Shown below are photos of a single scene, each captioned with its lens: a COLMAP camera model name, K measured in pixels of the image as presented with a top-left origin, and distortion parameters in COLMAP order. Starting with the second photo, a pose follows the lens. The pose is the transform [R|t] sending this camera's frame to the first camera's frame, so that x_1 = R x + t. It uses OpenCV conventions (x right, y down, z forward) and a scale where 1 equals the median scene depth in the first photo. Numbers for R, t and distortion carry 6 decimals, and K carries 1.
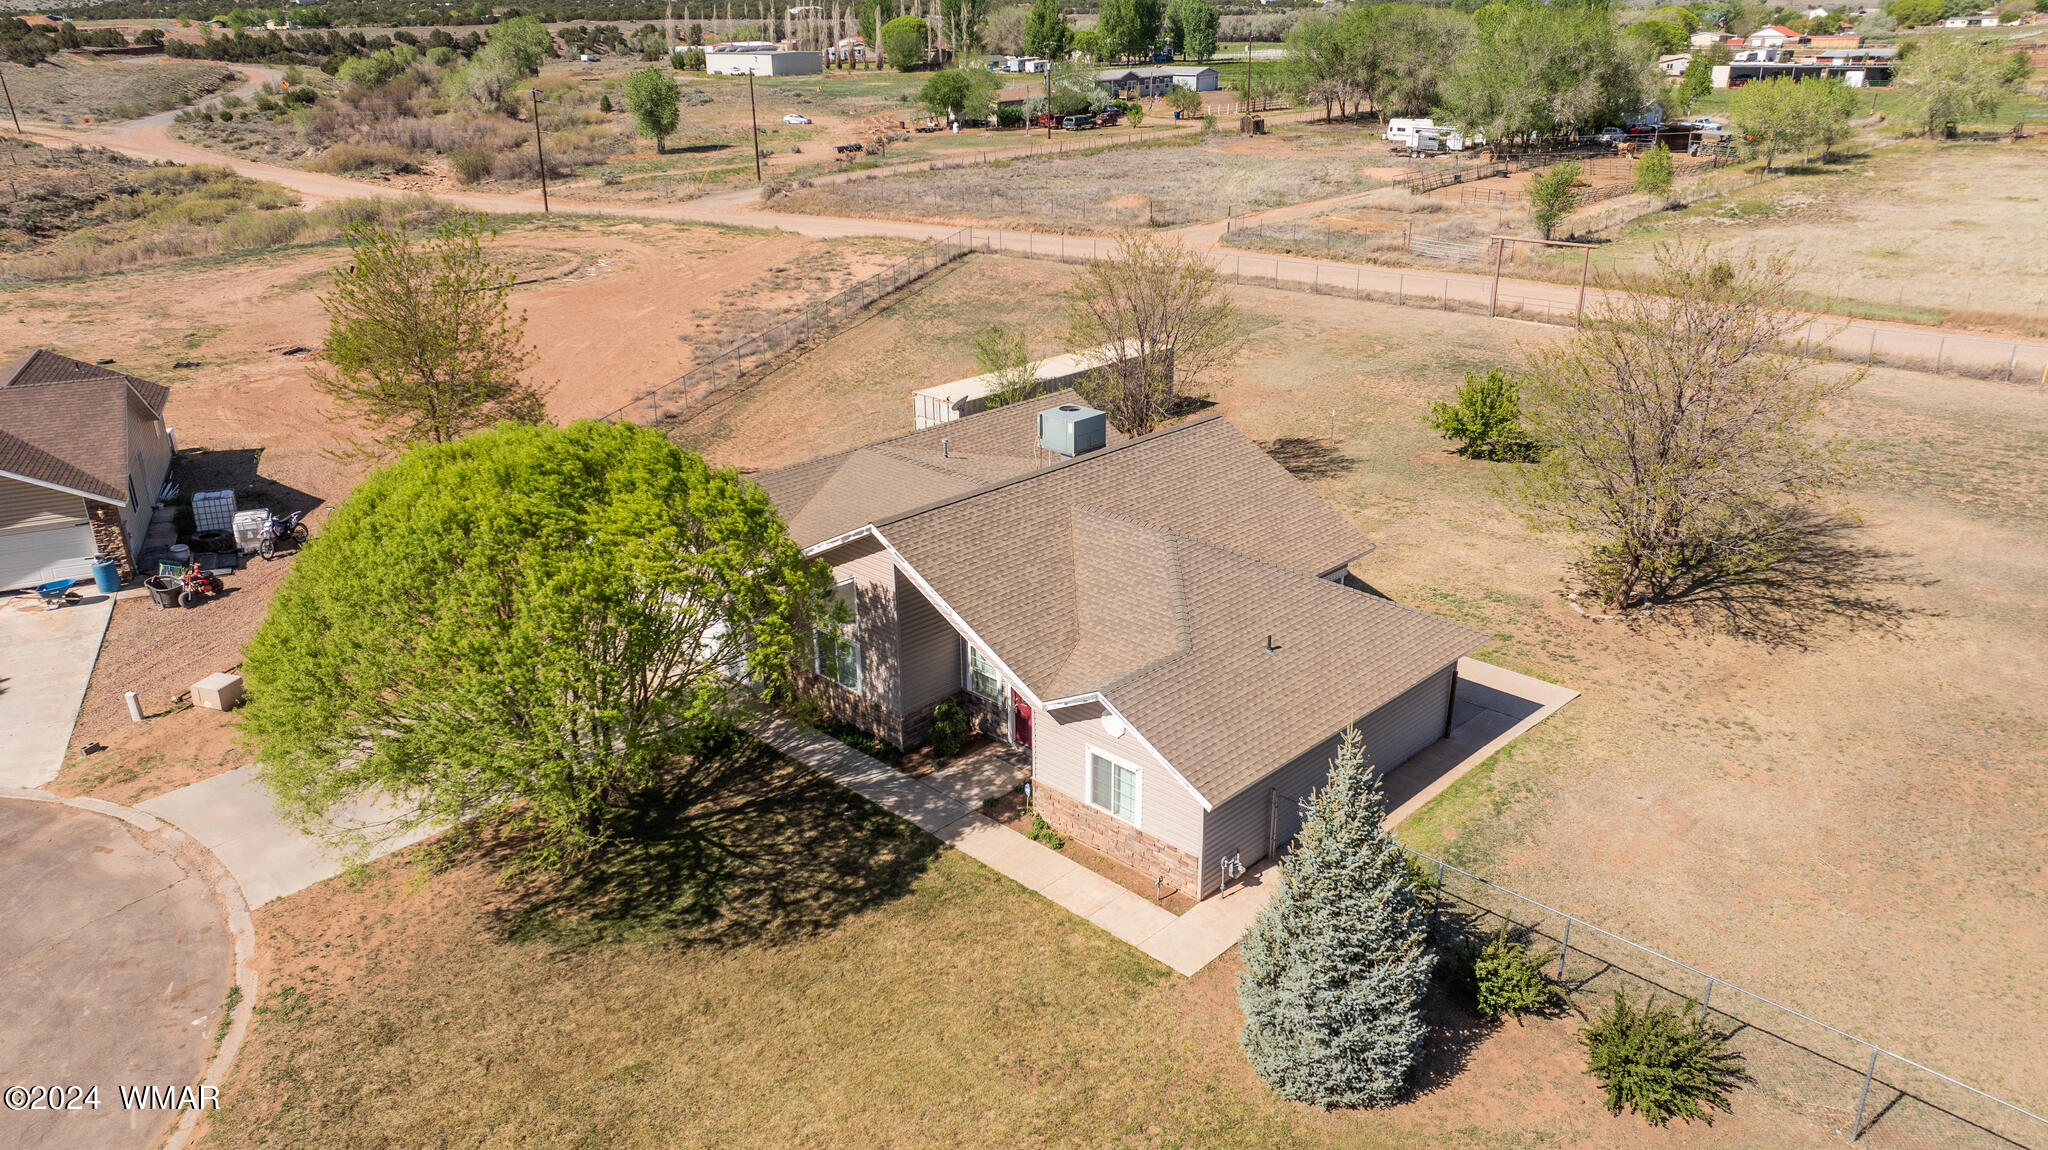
lens RADIAL K [[1486.7, 0, 1024.0], [0, 1486.7, 575.0], [0, 0, 1]] dist [-0.016903, -0.002586]
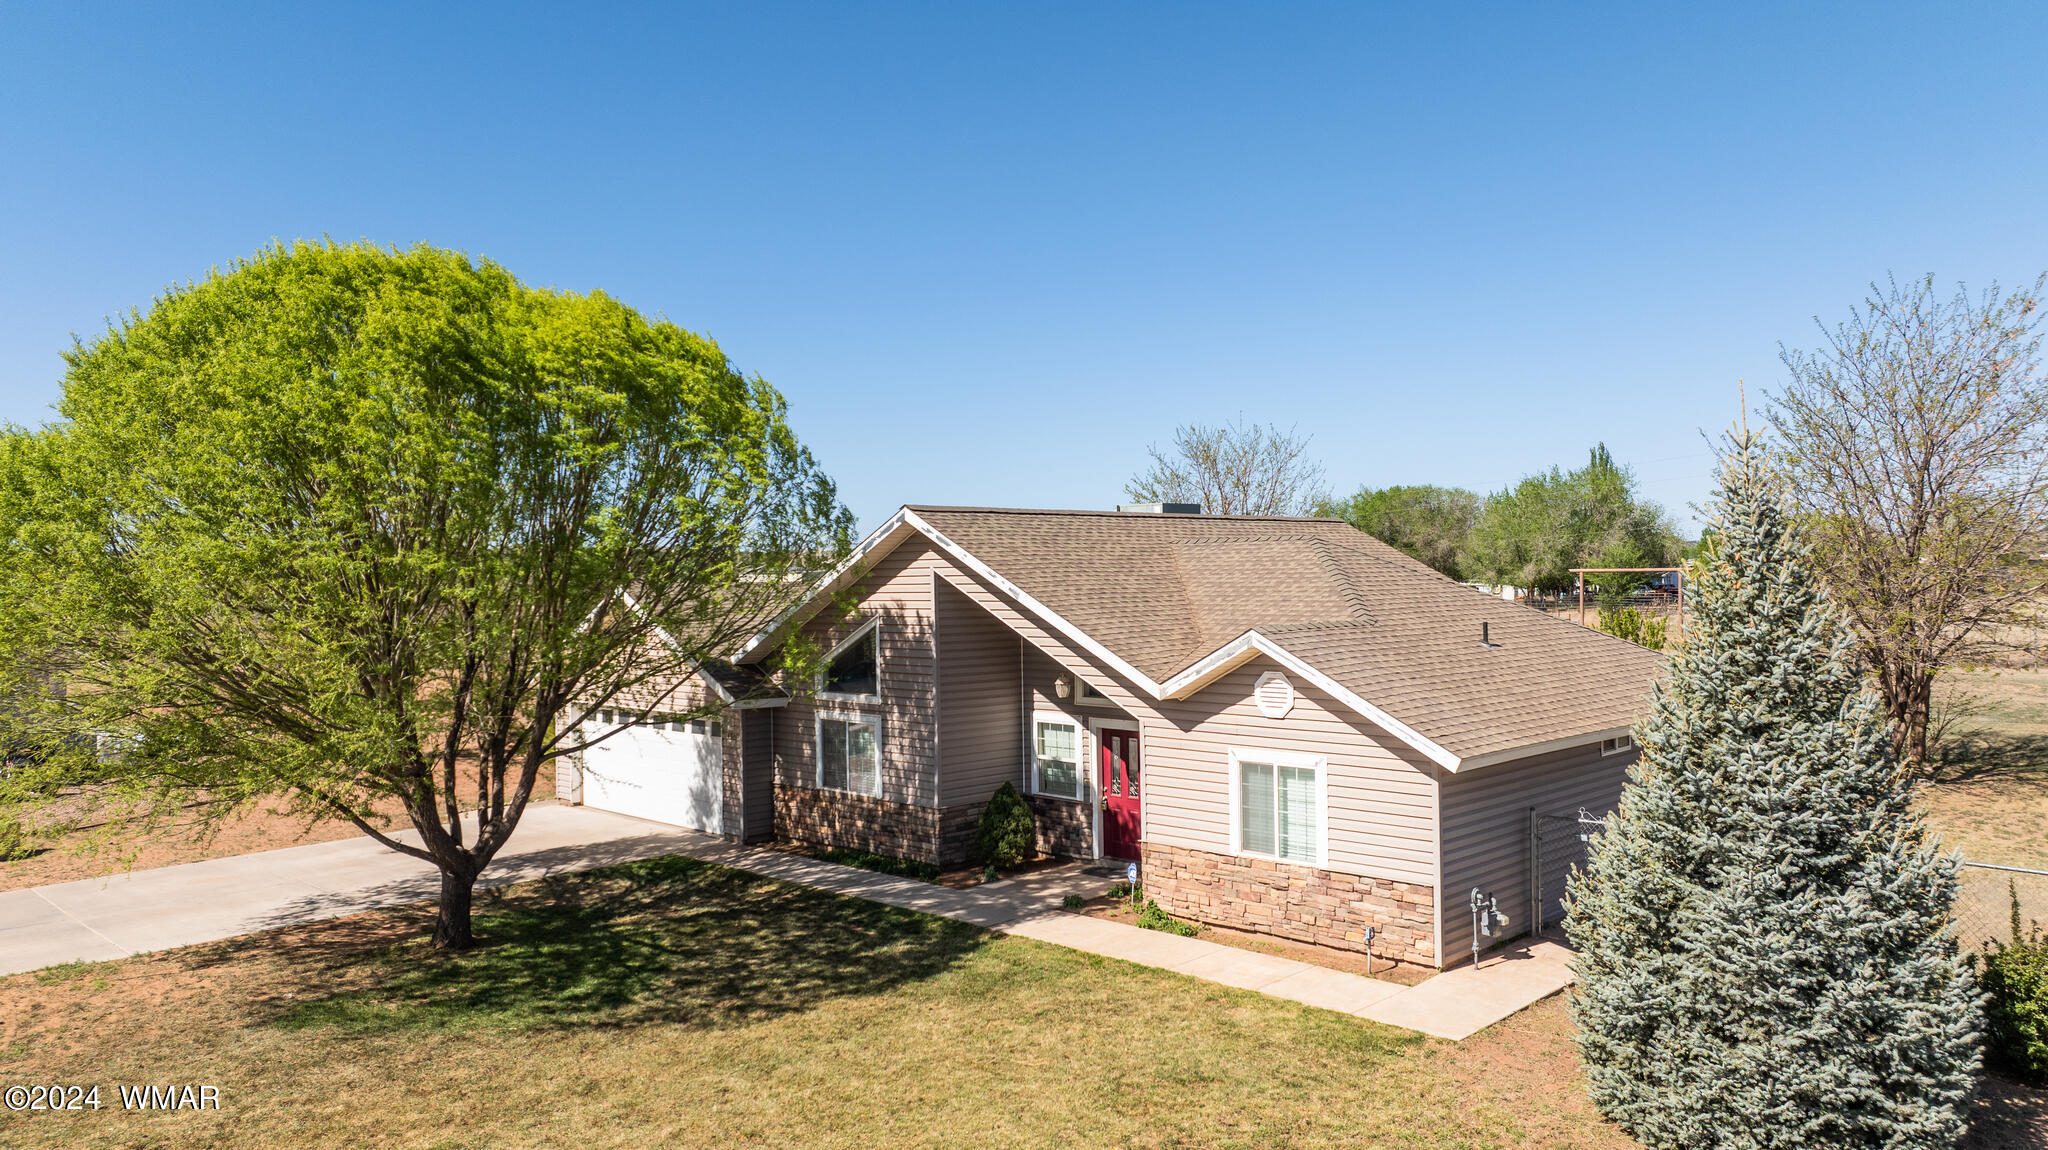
lens RADIAL K [[1486.7, 0, 1024.0], [0, 1486.7, 575.0], [0, 0, 1]] dist [-0.016903, -0.002586]
pose [[0.999909, -0.007793, -0.010986, -0.039827], [0.003430, 0.936060, -0.351825, 0.271310], [0.013025, 0.351755, 0.936001, 0.372160]]
